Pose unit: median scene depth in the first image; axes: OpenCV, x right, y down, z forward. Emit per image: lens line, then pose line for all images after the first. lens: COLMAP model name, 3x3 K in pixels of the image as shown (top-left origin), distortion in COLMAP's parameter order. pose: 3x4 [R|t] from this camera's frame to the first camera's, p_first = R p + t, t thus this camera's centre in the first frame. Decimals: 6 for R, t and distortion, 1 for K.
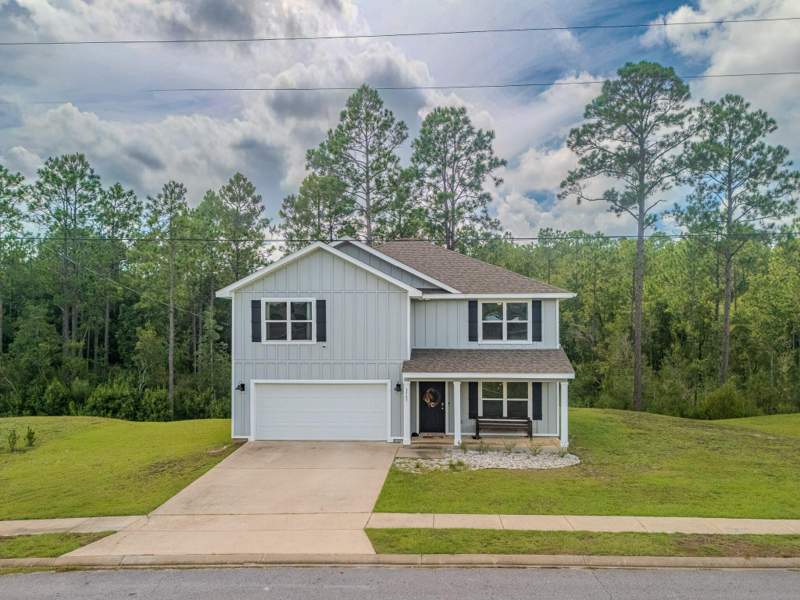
lens RADIAL K [[655.5, 0, 409.8], [0, 655.5, 327.1], [0, 0, 1]] dist [0.097798, -0.101199]
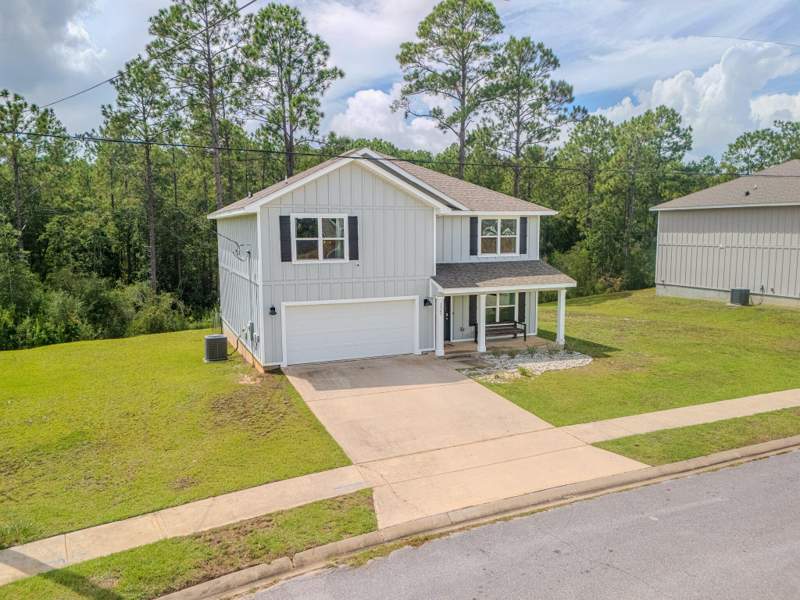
lens RADIAL K [[597.3, 0, 400.0], [0, 597.3, 300.0], [0, 0, 1]] dist [0.083749, -0.077036]
pose [[0.893936, -0.056087, 0.444672, -0.467973], [-0.001967, 0.991639, 0.129031, -0.033056], [-0.448191, -0.116220, 0.886351, 0.178679]]
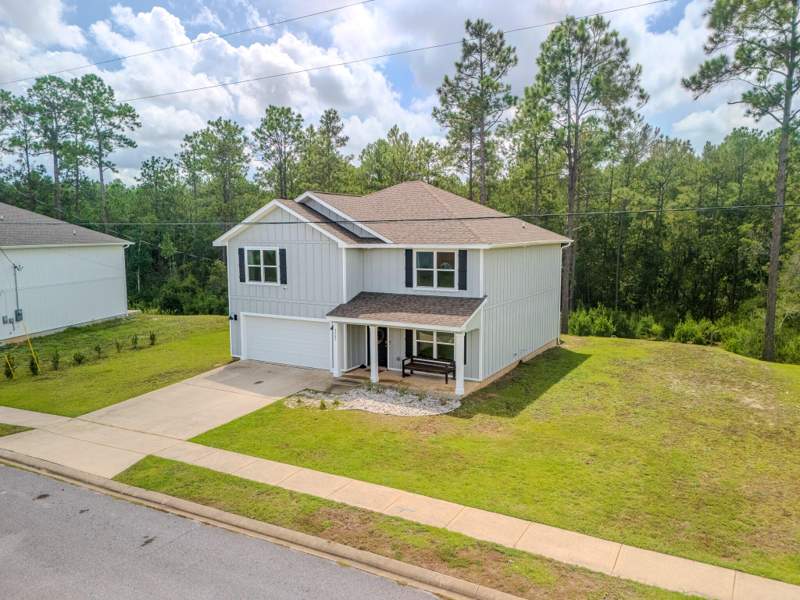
lens RADIAL K [[597.3, 0, 400.0], [0, 597.3, 300.0], [0, 0, 1]] dist [0.083749, -0.077036]
pose [[0.897249, 0.047486, -0.438964, 0.530773], [0.009455, 0.991905, 0.126629, -0.084367], [0.441424, -0.117768, 0.889537, 0.122809]]
